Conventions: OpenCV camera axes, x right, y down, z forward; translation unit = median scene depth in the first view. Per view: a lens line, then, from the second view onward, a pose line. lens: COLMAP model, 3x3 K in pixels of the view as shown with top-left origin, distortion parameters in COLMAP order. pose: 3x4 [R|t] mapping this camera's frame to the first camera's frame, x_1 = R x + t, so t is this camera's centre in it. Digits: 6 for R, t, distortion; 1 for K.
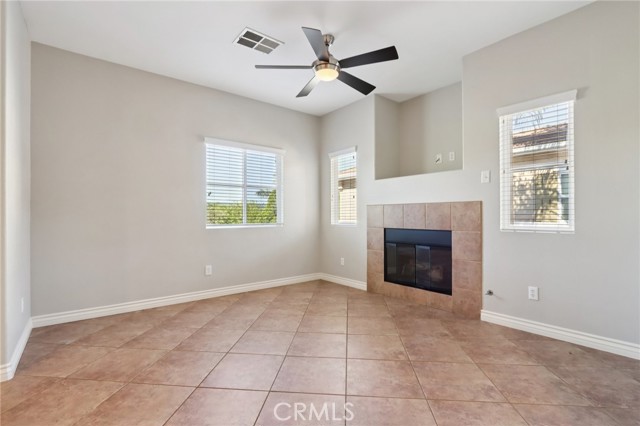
lens RADIAL K [[297.6, 0, 317.6], [0, 297.6, 213.8], [0, 0, 1]] dist [-0.016030, 0.000562]
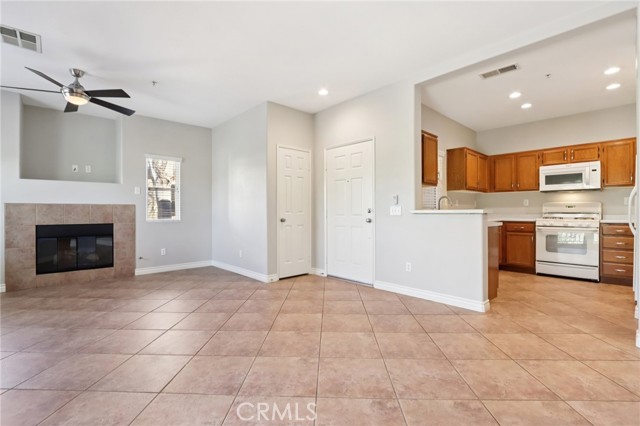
lens RADIAL K [[294.3, 0, 318.4], [0, 294.3, 214.1], [0, 0, 1]] dist [-0.014769, 0.001025]
pose [[-0.060249, -0.000653, 0.998183, -1.085862], [-0.000085, 1.000000, 0.000649, 0.008220], [-0.998183, -0.000046, -0.060250, 0.054803]]
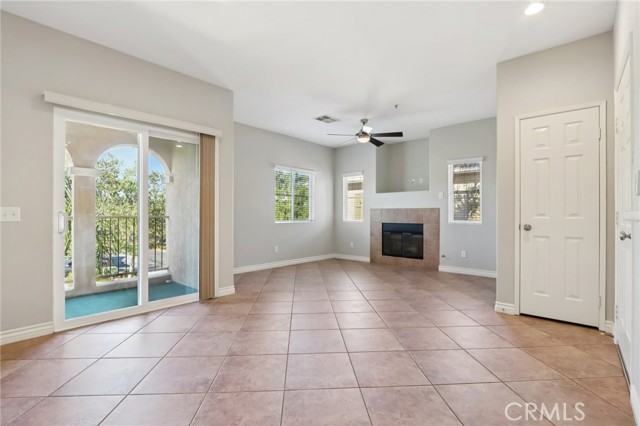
lens RADIAL K [[294.3, 0, 318.4], [0, 294.3, 214.1], [0, 0, 1]] dist [-0.014769, 0.001025]
pose [[0.987326, 0.006913, 0.158558, -0.469741], [-0.007156, 0.999974, 0.000959, -0.000322], [-0.158547, -0.002081, 0.987349, -0.677037]]
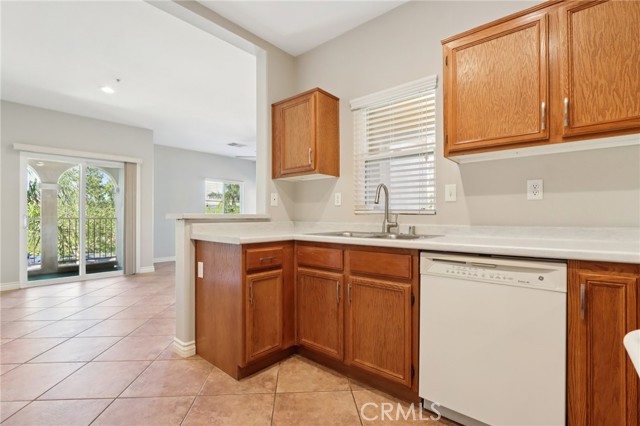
lens RADIAL K [[288.9, 0, 320.1], [0, 288.9, 215.7], [0, 0, 1]] dist [-0.017859, 0.000117]
pose [[0.982806, 0.000994, 0.184638, 0.037684], [-0.001718, 0.999991, 0.003757, -0.007984], [-0.184633, -0.004009, 0.982799, -1.281349]]
